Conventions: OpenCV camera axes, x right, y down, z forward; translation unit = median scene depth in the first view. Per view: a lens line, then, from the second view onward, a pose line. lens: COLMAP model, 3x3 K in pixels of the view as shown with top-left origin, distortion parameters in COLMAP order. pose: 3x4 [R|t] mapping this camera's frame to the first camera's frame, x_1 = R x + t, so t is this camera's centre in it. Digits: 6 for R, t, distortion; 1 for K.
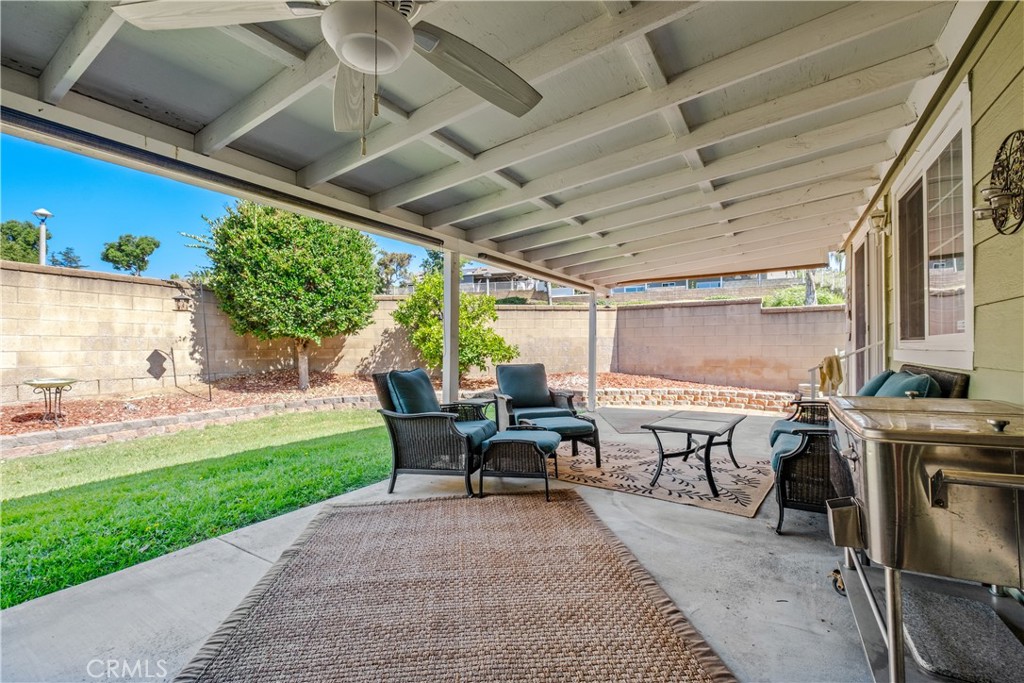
lens RADIAL K [[444.6, 0, 508.0], [0, 444.6, 343.1], [0, 0, 1]] dist [-0.005438, -0.001102]
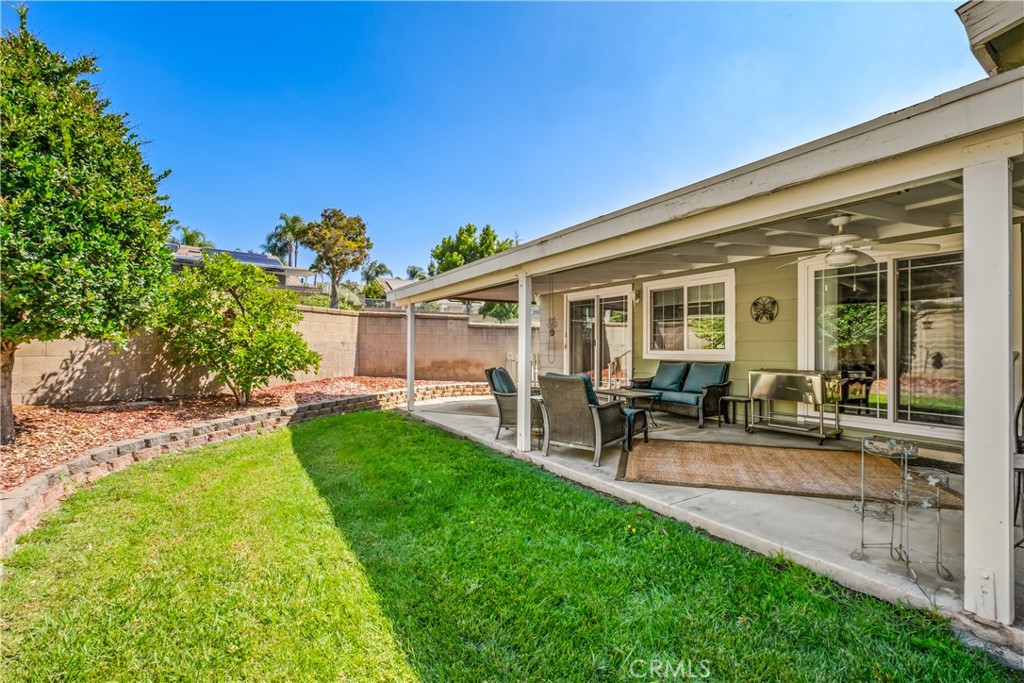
lens RADIAL K [[444.6, 0, 518.5], [0, 444.6, 352.3], [0, 0, 1]] dist [-0.005438, -0.001102]
pose [[0.413915, -0.006284, 0.910294, -0.698907], [-0.010085, 0.999883, 0.011488, -0.006175], [-0.910260, -0.013935, 0.413803, 0.303492]]
